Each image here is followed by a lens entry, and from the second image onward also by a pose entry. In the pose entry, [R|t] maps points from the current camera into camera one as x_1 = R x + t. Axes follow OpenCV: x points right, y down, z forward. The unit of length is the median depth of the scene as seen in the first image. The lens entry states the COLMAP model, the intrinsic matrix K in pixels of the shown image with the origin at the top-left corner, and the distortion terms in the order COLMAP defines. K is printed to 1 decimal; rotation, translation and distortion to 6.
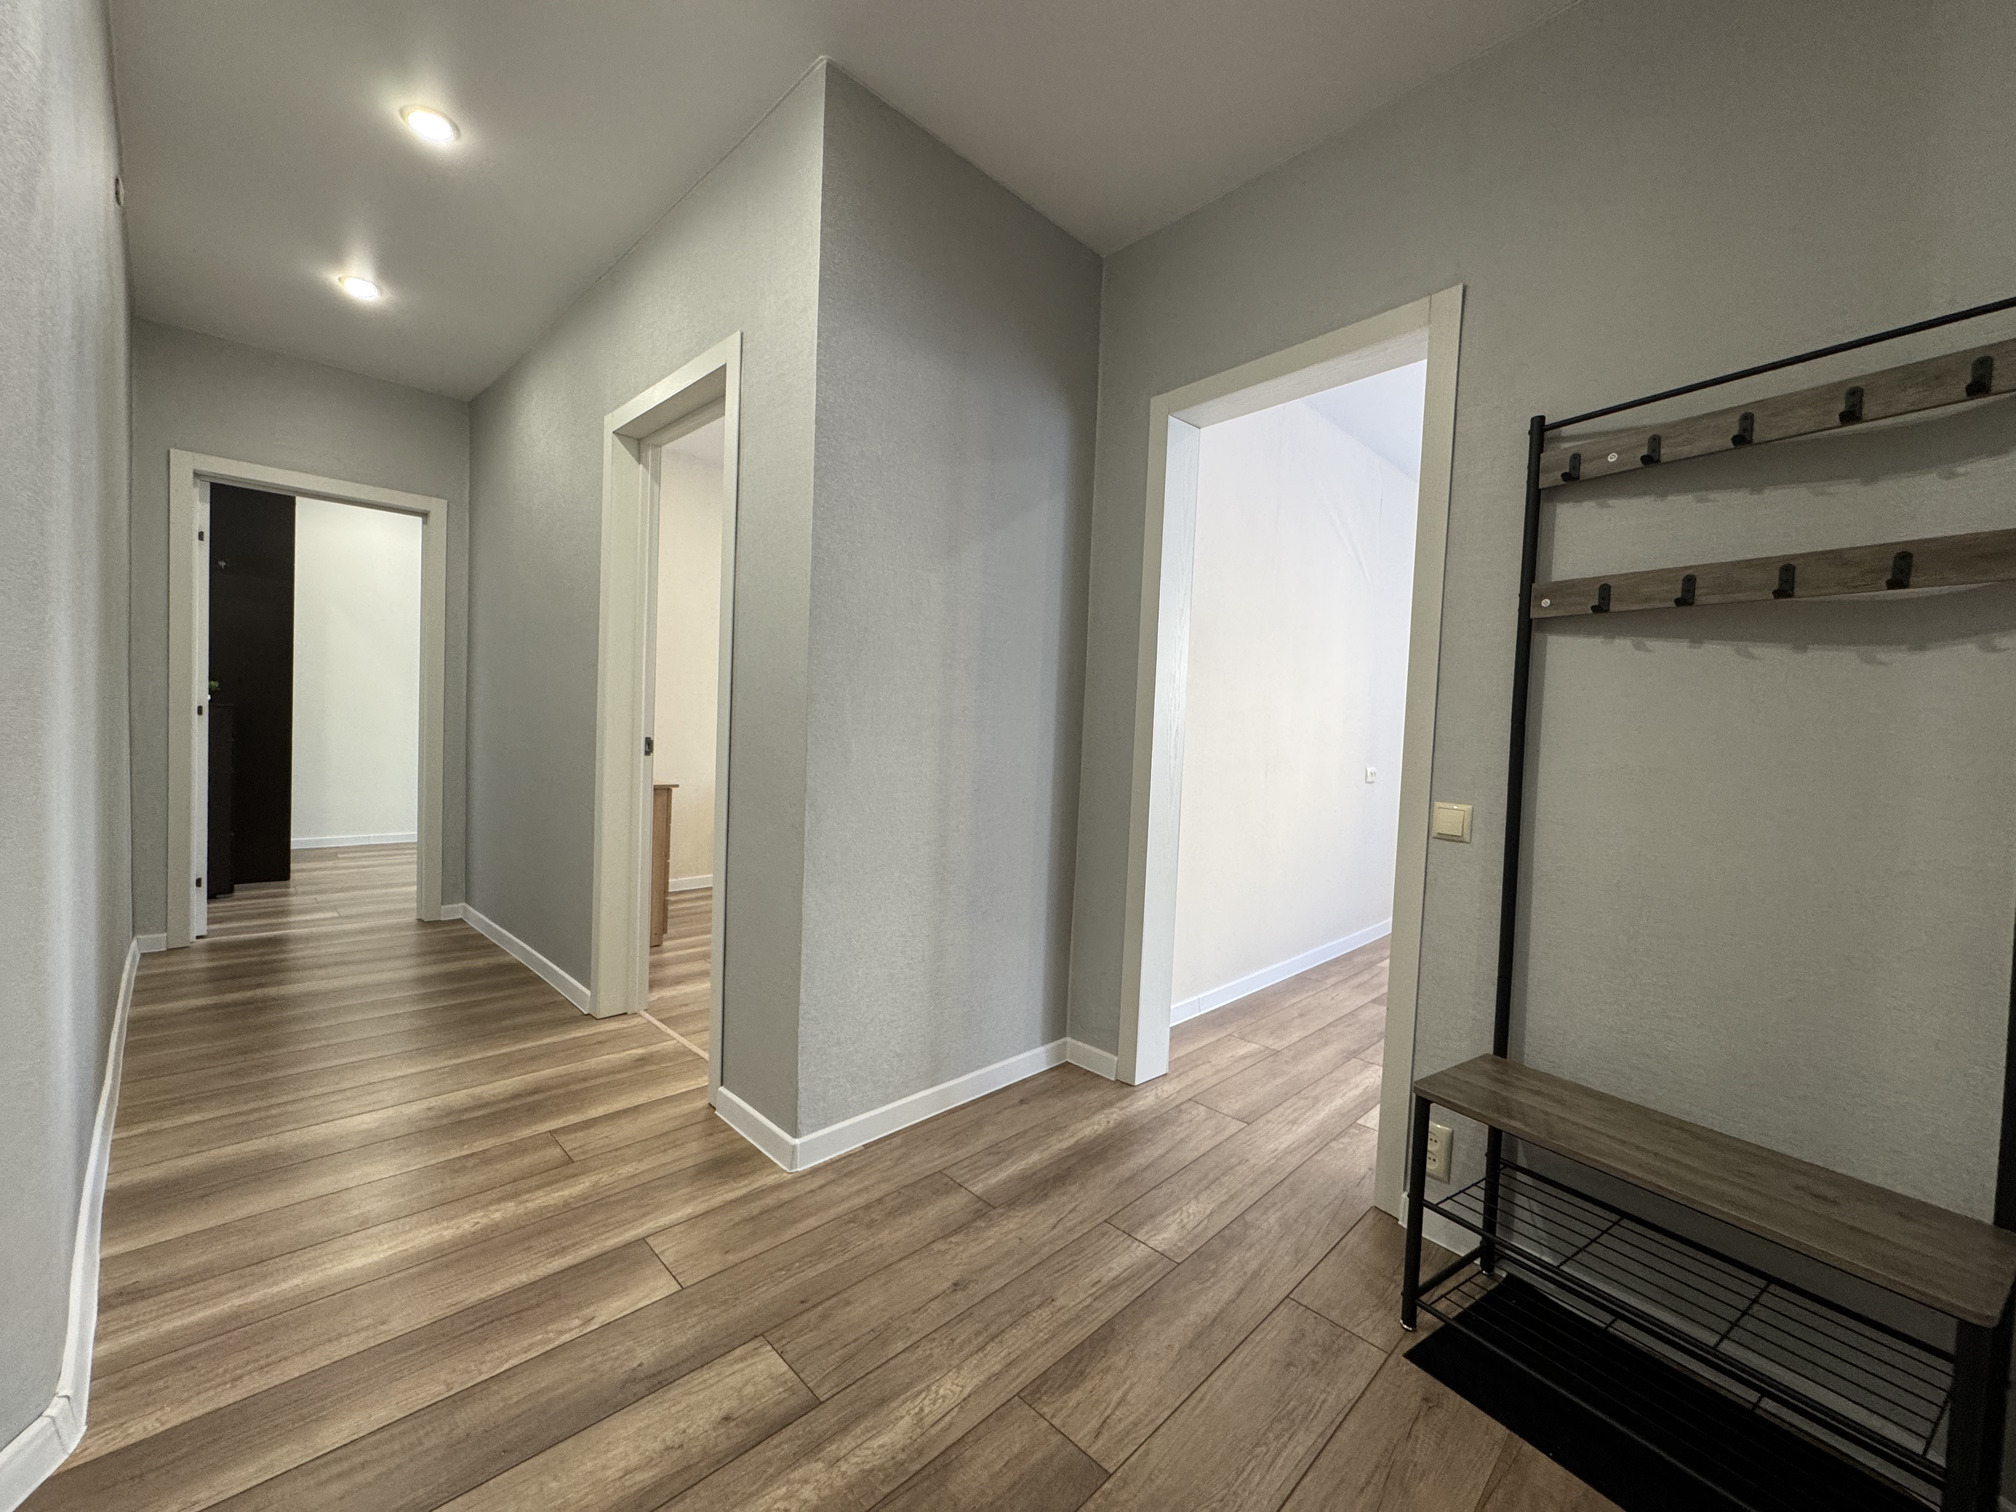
lens RADIAL K [[809.7, 0, 1005.8], [0, 809.7, 757.7], [0, 0, 1]] dist [-0.006680, 0.001032]
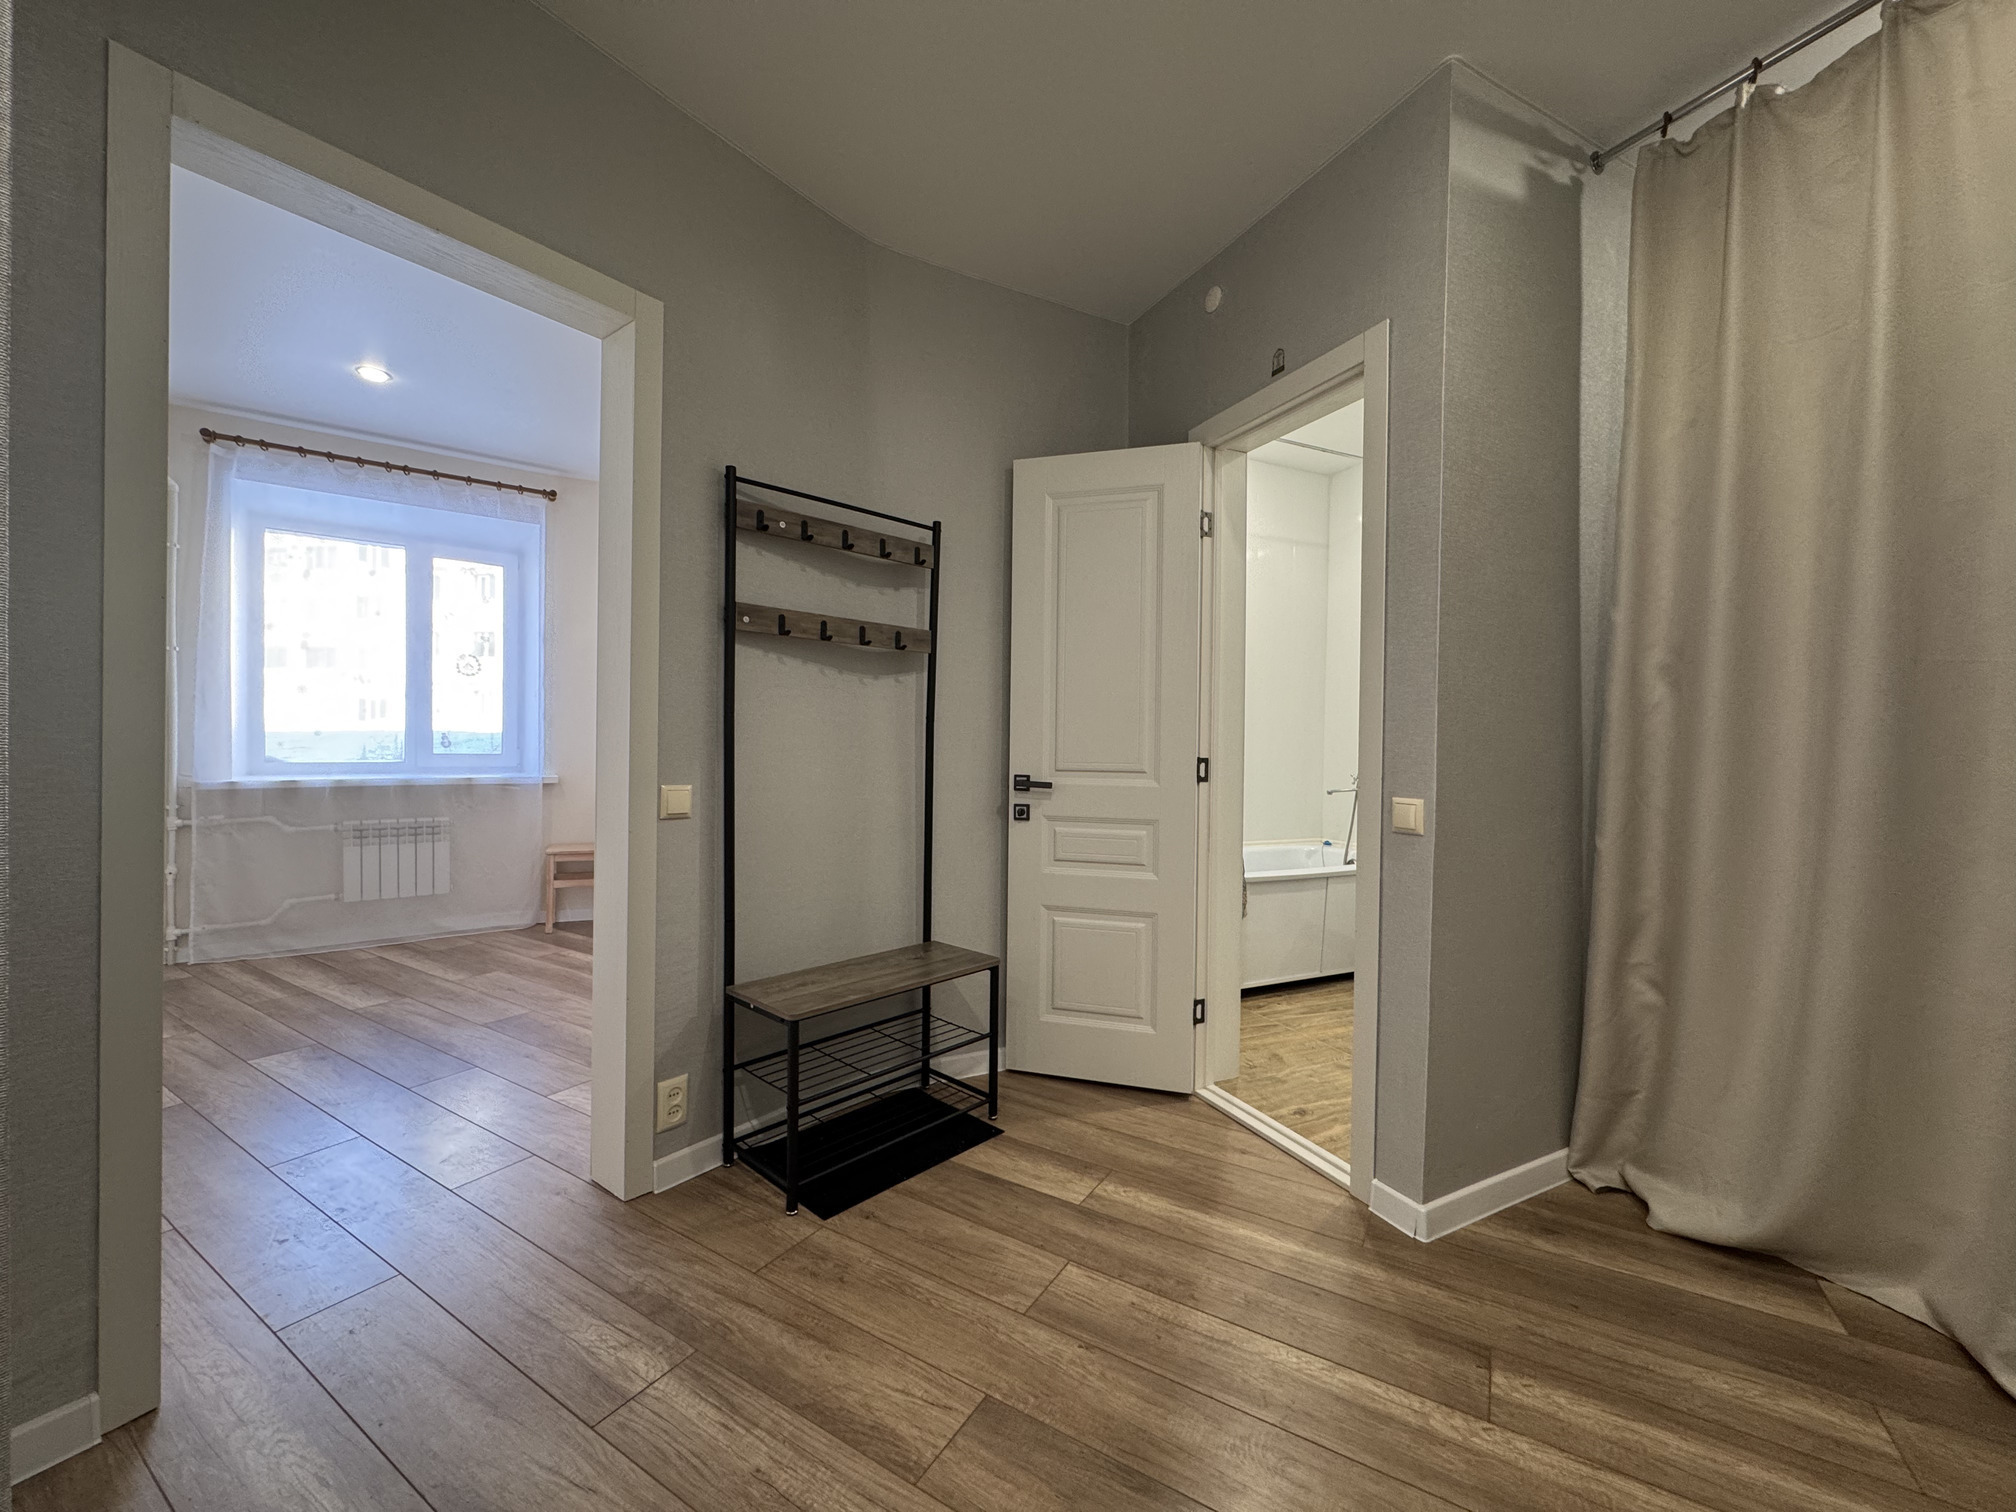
lens RADIAL K [[809.7, 0, 1004.2], [0, 809.7, 758.1], [0, 0, 1]] dist [-0.006680, 0.001032]
pose [[-0.233577, -0.061478, 0.970393, -0.758388], [0.013167, 0.997708, 0.066378, -0.058182], [-0.972249, 0.028282, -0.232232, 1.008661]]
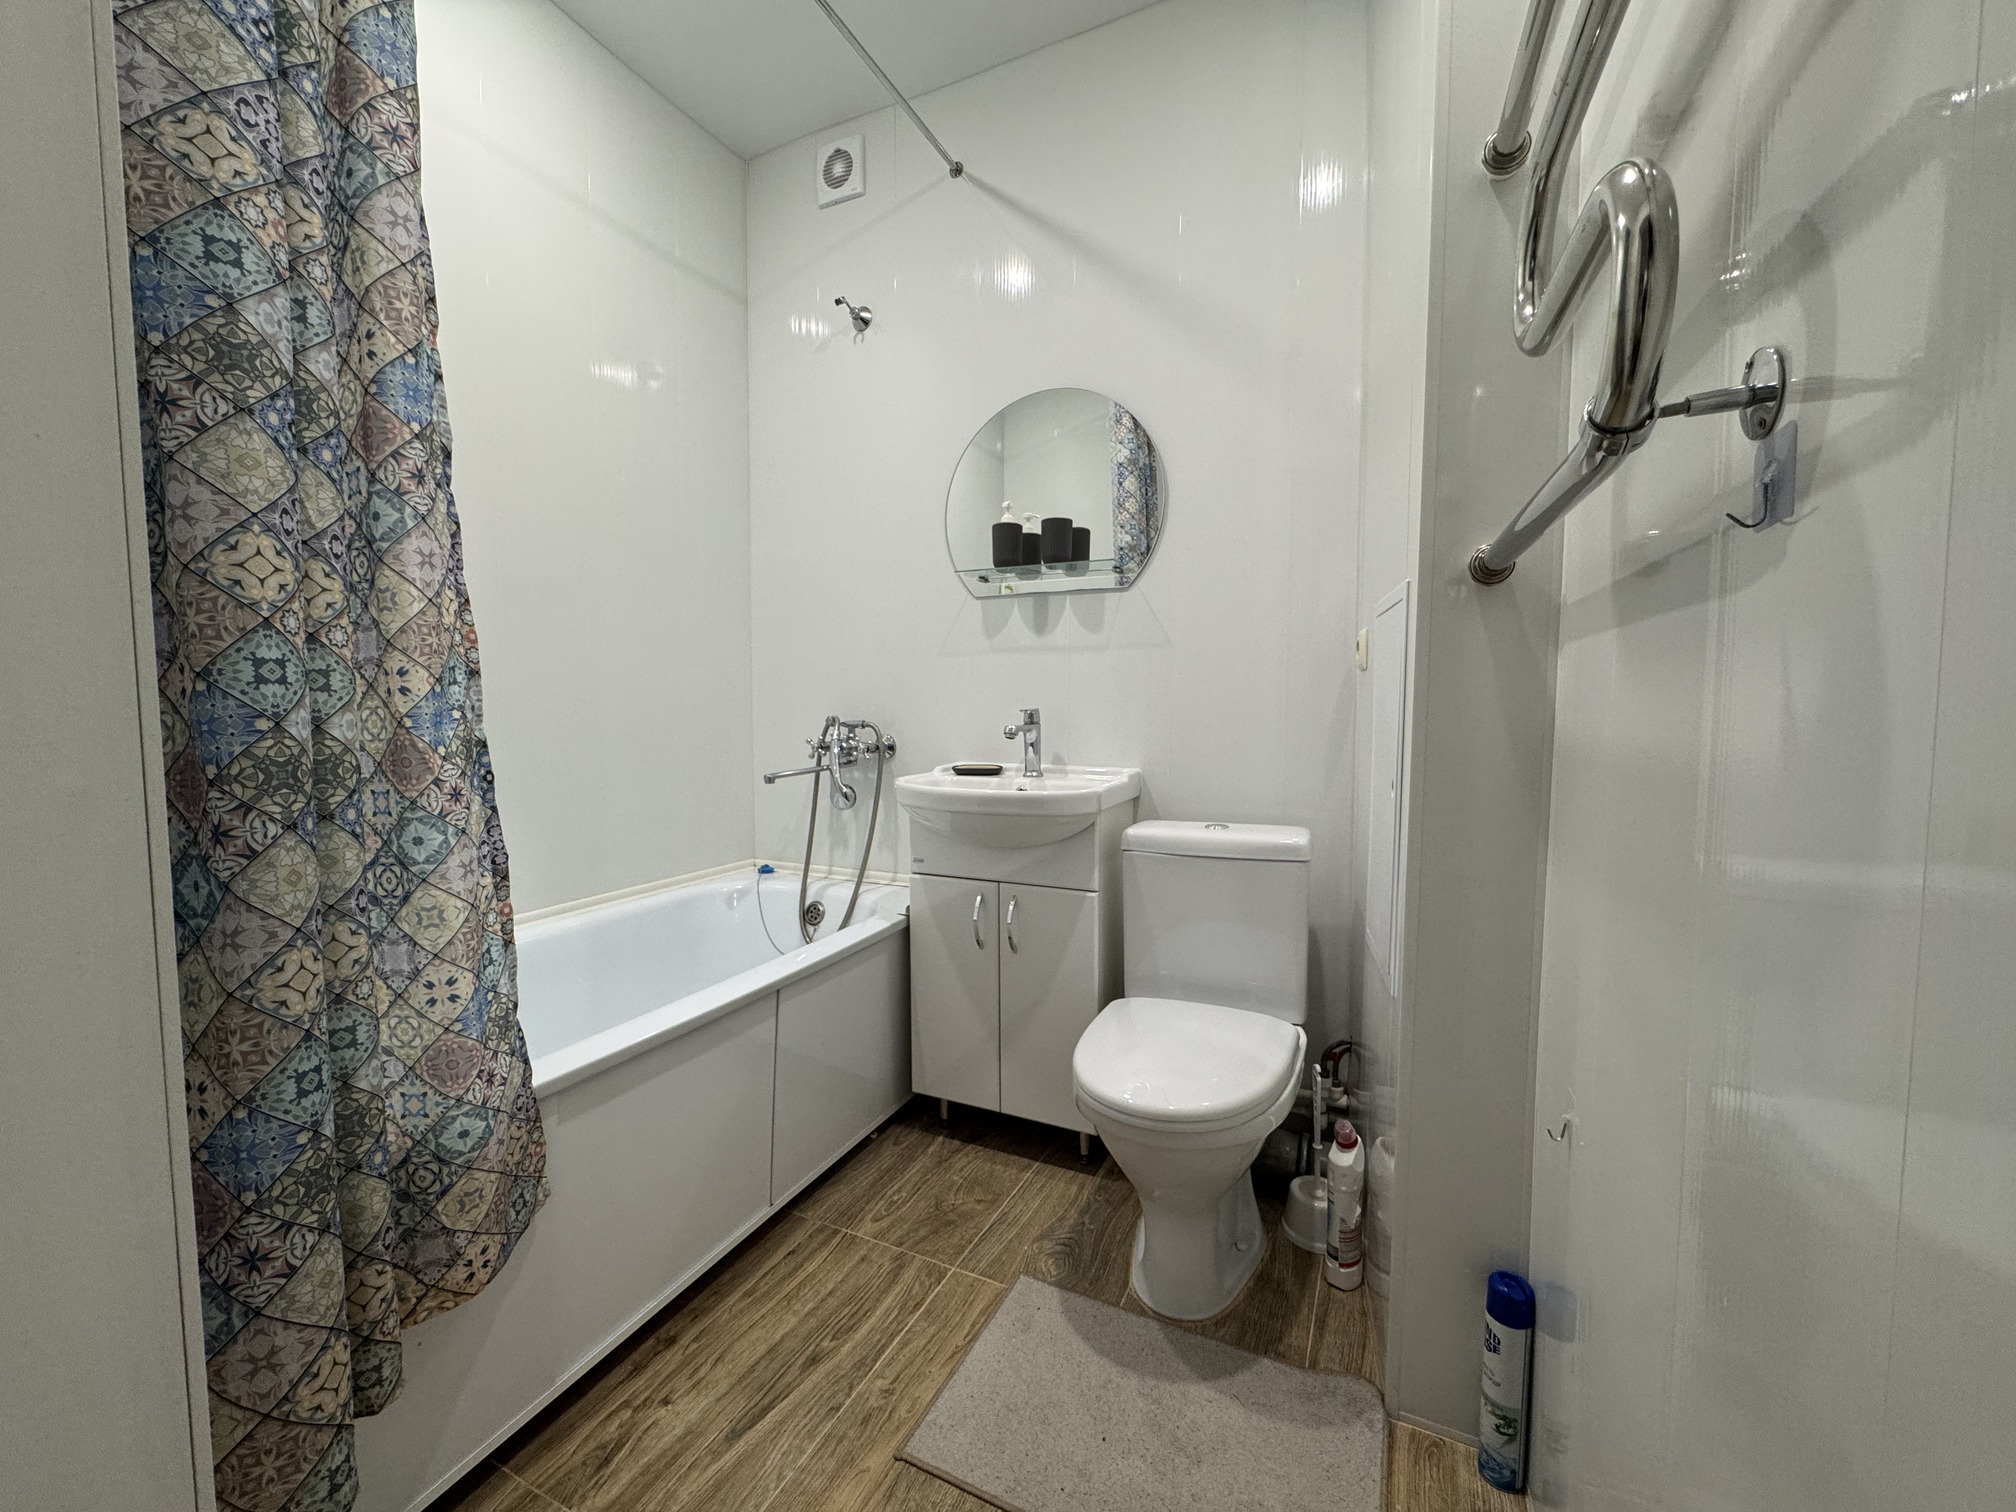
lens RADIAL K [[809.7, 0, 1008.1], [0, 809.7, 756.6], [0, 0, 1]] dist [-0.006680, 0.001032]
pose [[-0.800311, -0.080868, 0.594106, 0.544710], [-0.011653, 0.992773, 0.119437, 0.055031], [-0.599472, 0.088664, -0.795470, 0.114268]]
